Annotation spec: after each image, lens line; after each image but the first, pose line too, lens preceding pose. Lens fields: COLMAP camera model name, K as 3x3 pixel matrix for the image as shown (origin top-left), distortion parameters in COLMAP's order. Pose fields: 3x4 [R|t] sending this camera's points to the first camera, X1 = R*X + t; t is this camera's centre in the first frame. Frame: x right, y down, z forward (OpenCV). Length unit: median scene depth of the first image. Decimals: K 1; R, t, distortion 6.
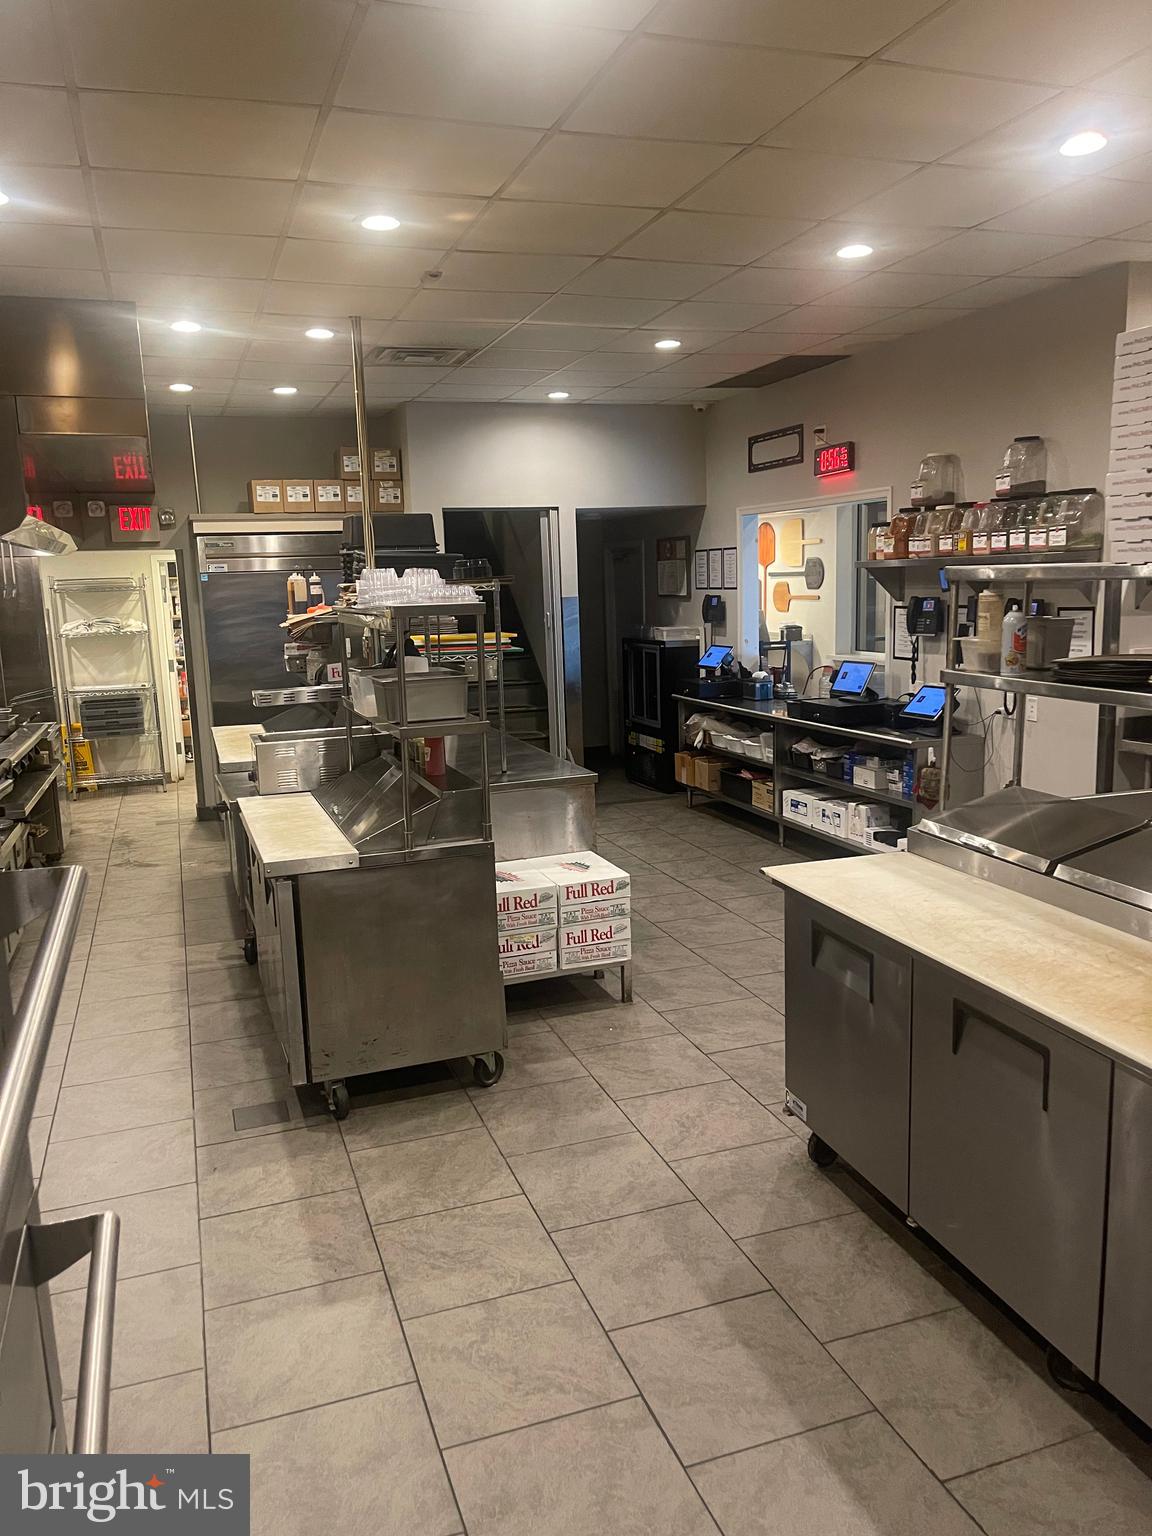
lens RADIAL K [[1168.1, 0, 572.6], [0, 1168.1, 770.5], [0, 0, 1]] dist [0.057204, -0.064518]
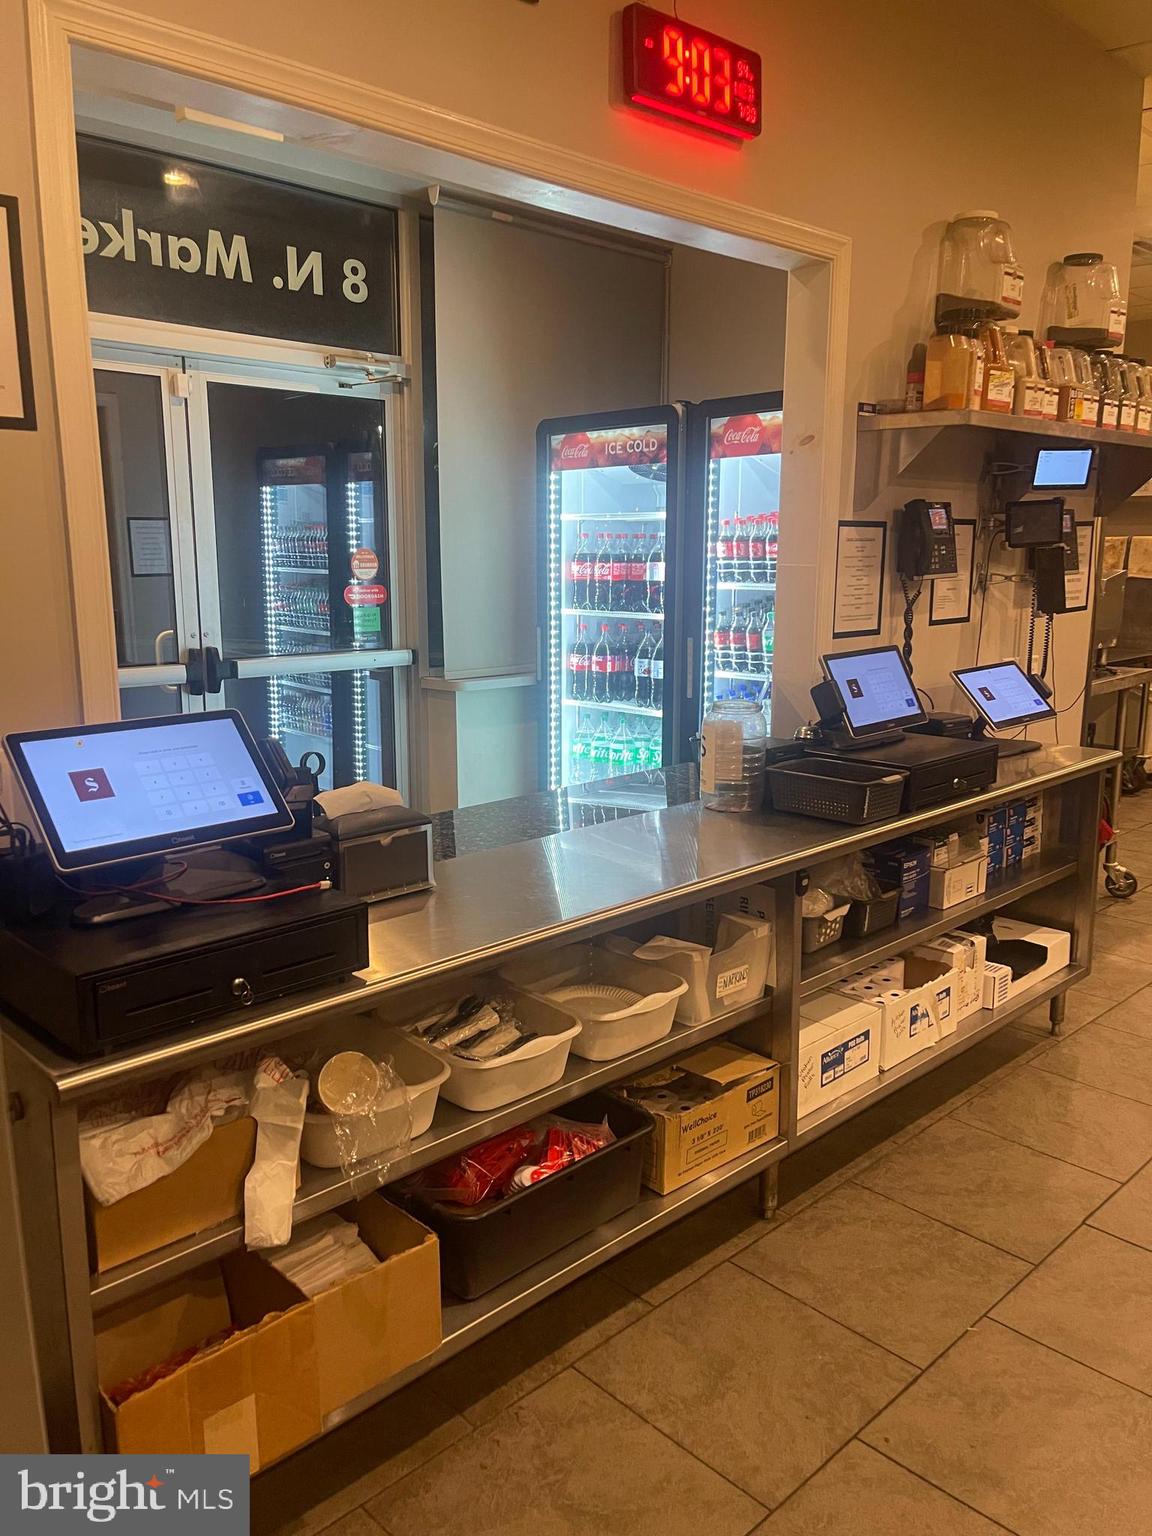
lens RADIAL K [[1168.1, 0, 573.8], [0, 1168.1, 773.4], [0, 0, 1]] dist [0.057204, -0.064518]
pose [[-0.426274, -0.144953, 0.892905, -0.091114], [0.159423, 0.959590, 0.231888, -0.156170], [-0.890435, 0.241198, -0.385939, 1.200279]]
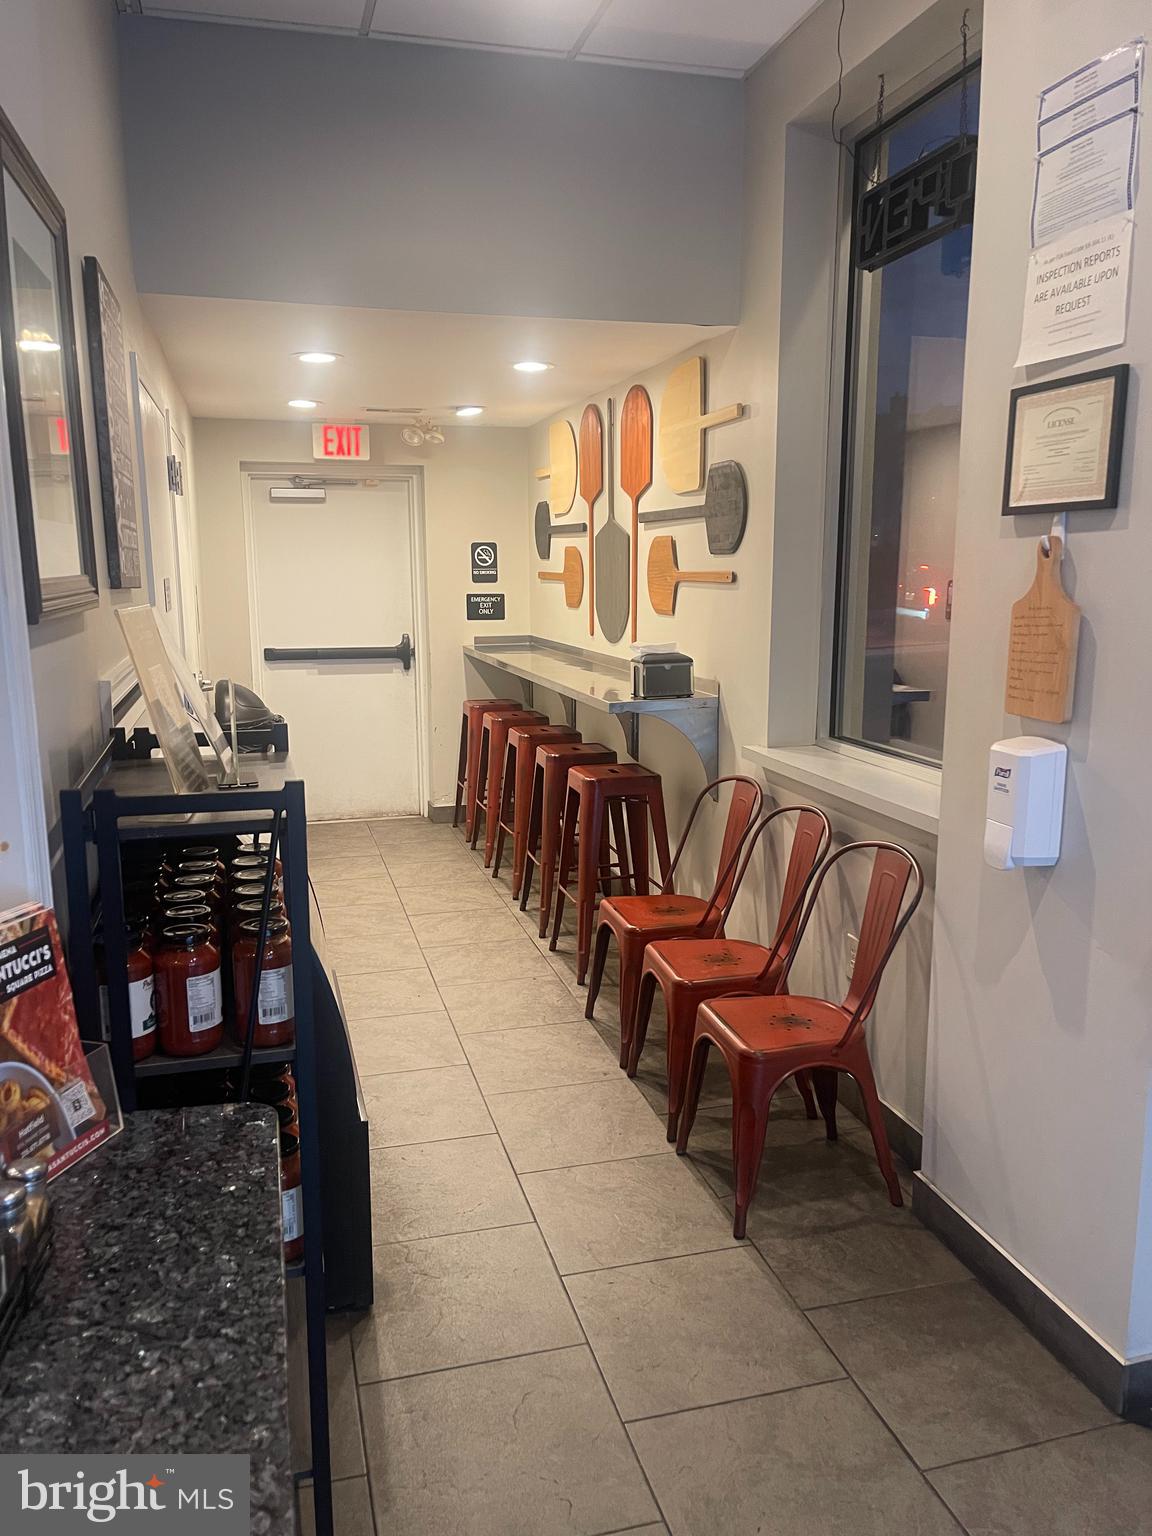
lens RADIAL K [[1168.1, 0, 580.0], [0, 1168.1, 770.1], [0, 0, 1]] dist [0.057204, -0.064518]
pose [[0.996826, 0.040711, -0.068420, 0.296062], [-0.040145, 0.999147, 0.009627, -0.143739], [0.068753, -0.006850, 0.997610, 1.013769]]
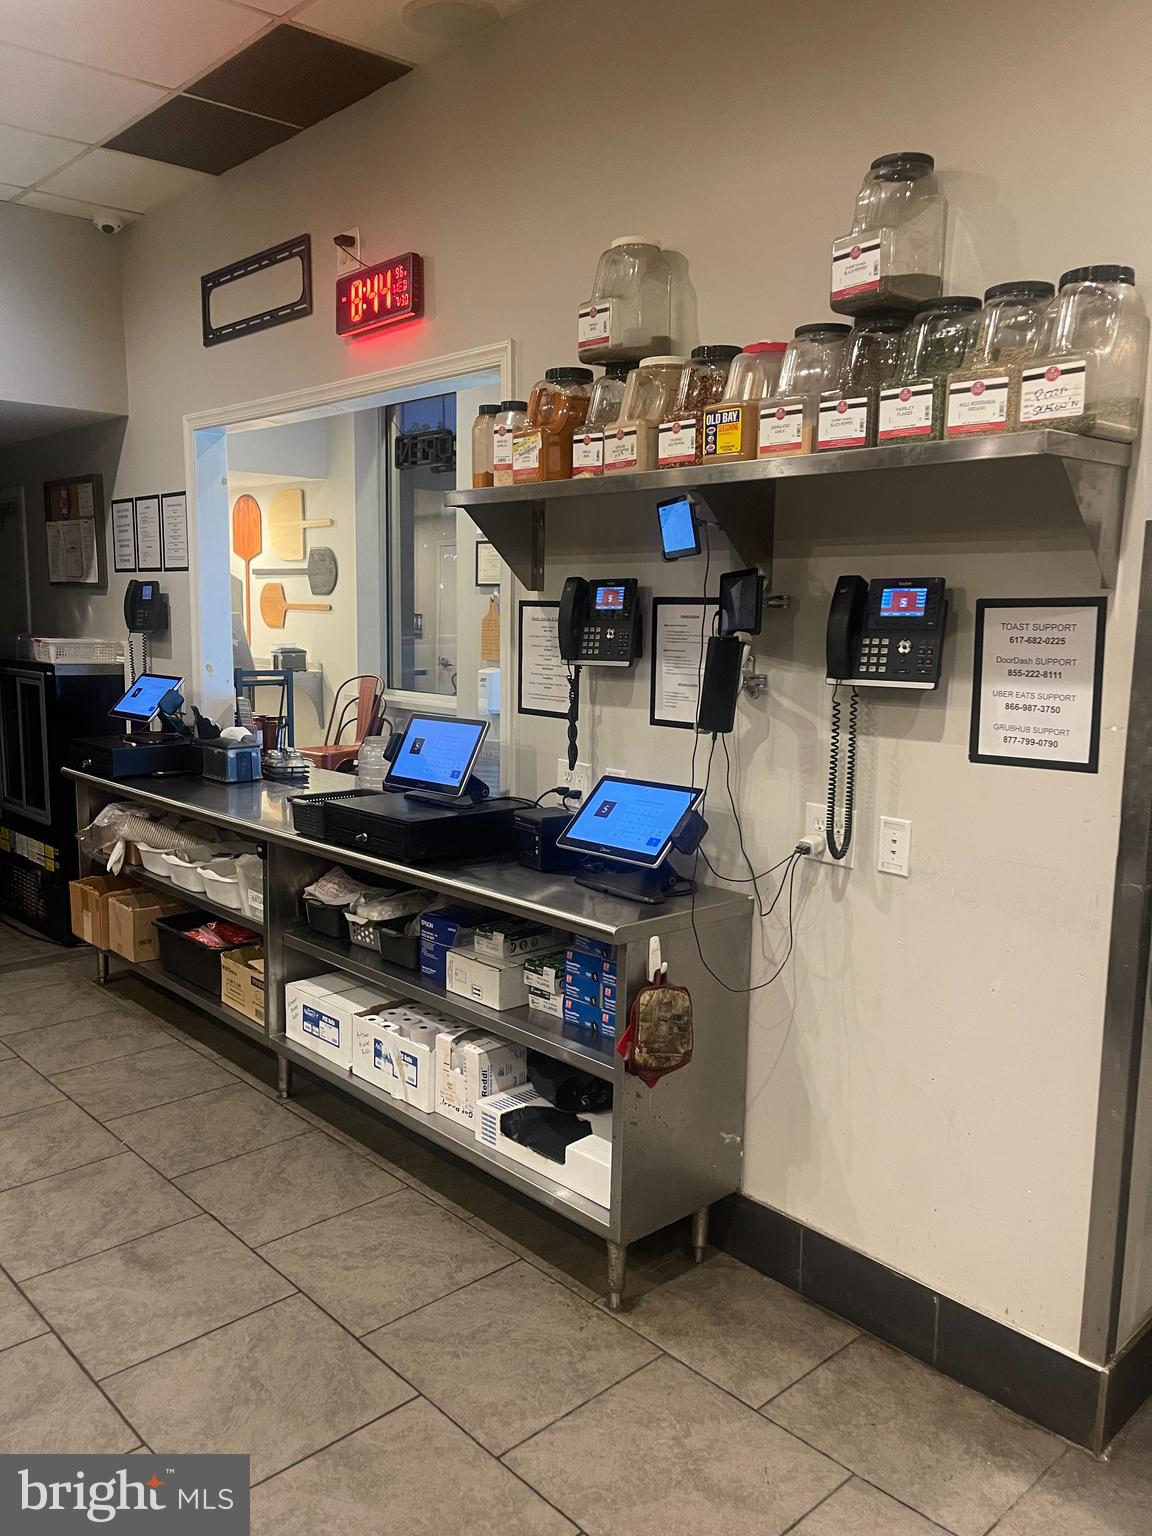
lens RADIAL K [[1168.1, 0, 563.2], [0, 1168.1, 775.5], [0, 0, 1]] dist [0.057204, -0.064518]
pose [[0.913772, -0.011989, 0.406051, 0.092863], [0.021776, 0.999573, -0.019491, -0.056890], [-0.405643, 0.026652, 0.913643, 0.531208]]
